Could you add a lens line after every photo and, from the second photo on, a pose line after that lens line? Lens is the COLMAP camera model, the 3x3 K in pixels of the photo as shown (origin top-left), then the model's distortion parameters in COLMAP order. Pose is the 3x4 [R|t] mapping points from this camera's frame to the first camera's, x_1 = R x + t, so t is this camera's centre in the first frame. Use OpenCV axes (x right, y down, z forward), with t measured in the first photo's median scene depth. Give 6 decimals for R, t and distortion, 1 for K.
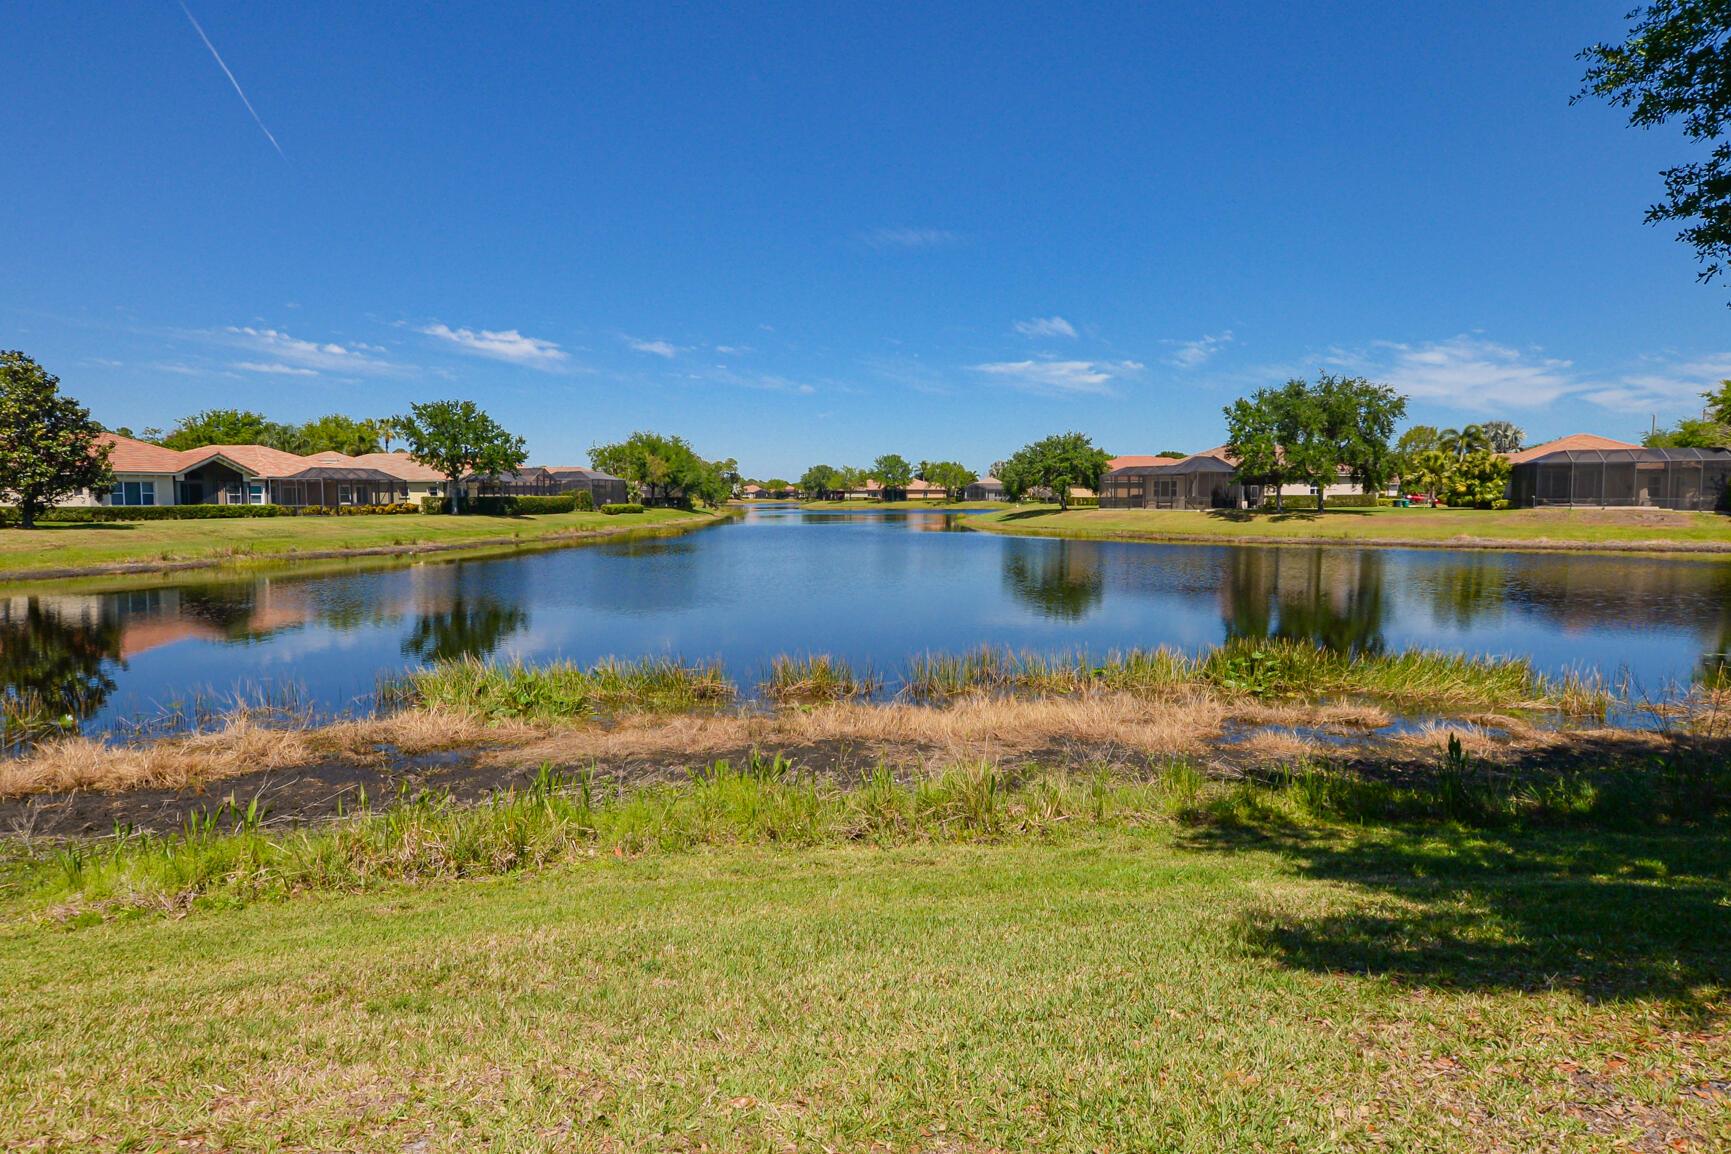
lens RADIAL K [[957.1, 0, 865.5], [0, 957.1, 577.0], [0, 0, 1]] dist [0.004130, -0.000111]
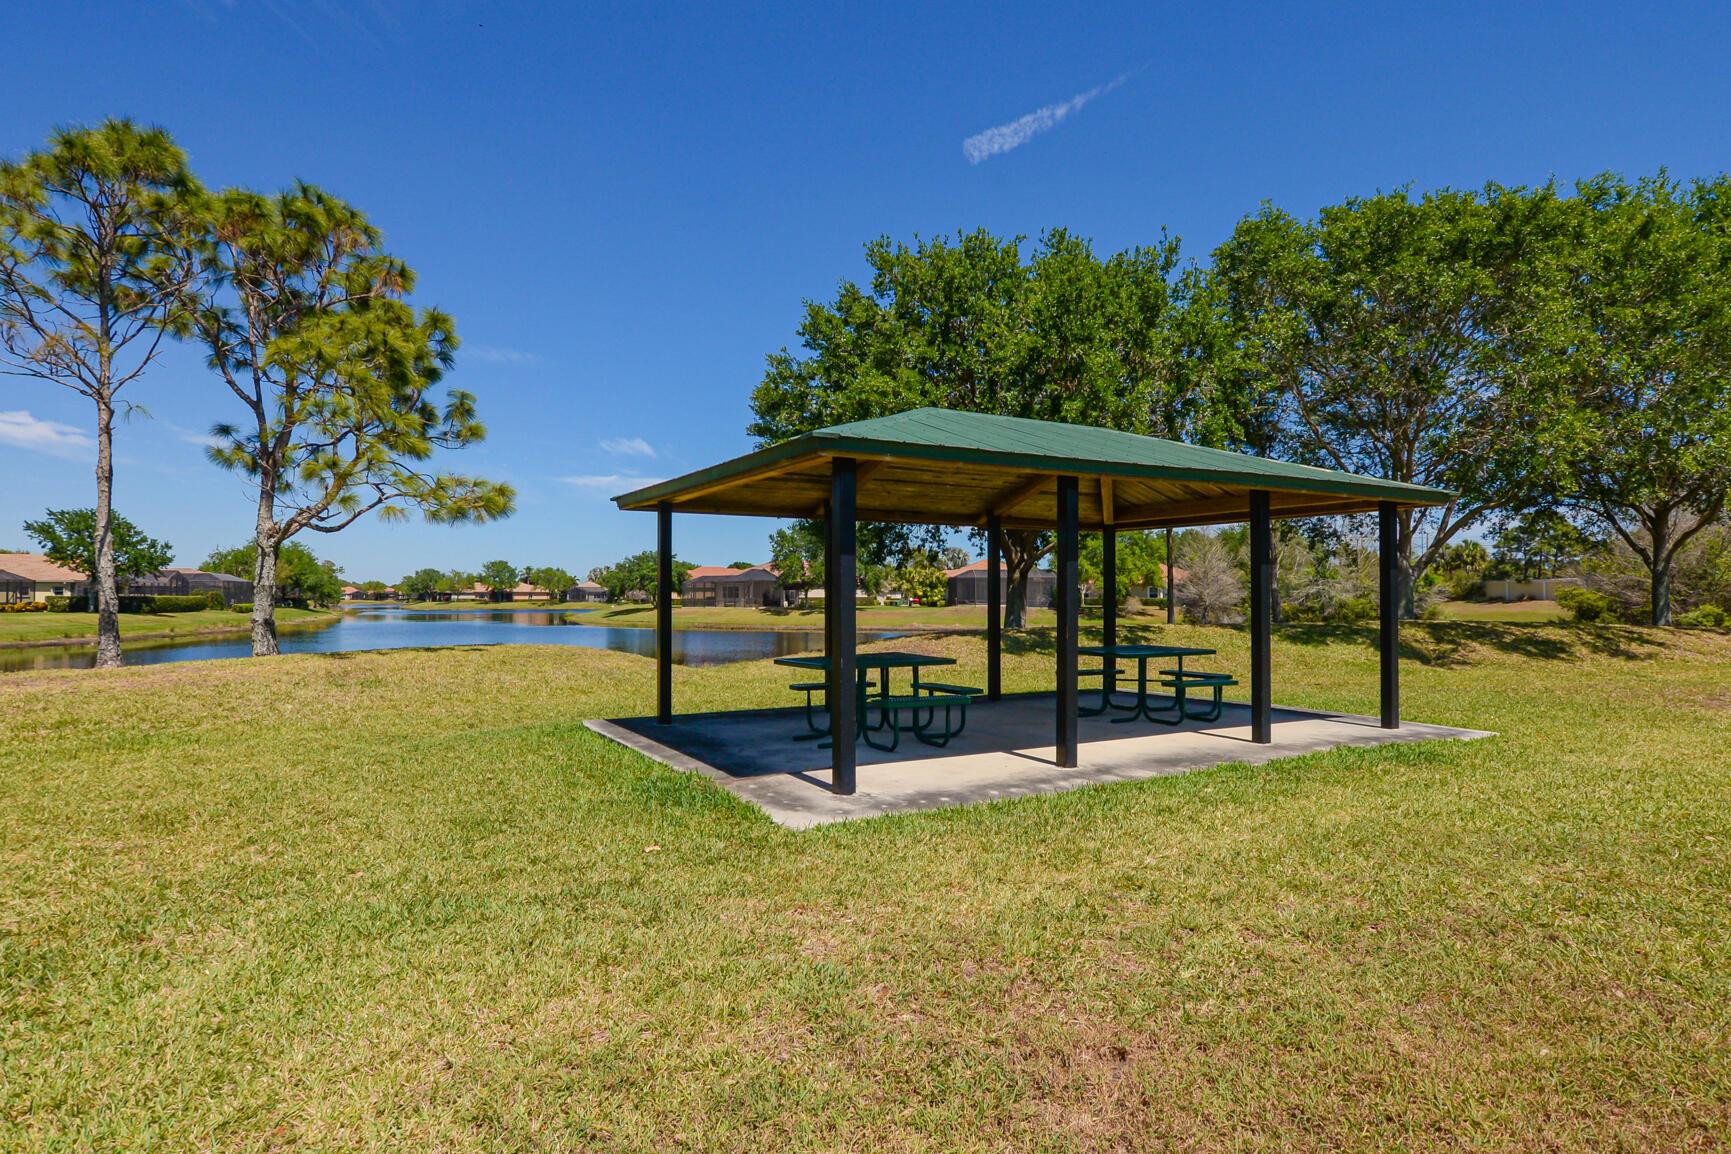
lens RADIAL K [[947.5, 0, 866.0], [0, 947.5, 601.7], [0, 0, 1]] dist [0.003719, 0.000877]
pose [[0.906873, 0.001287, 0.421401, -0.073358], [0.033192, 0.996670, -0.074475, 0.025727], [-0.420094, 0.081527, 0.903811, -0.273729]]
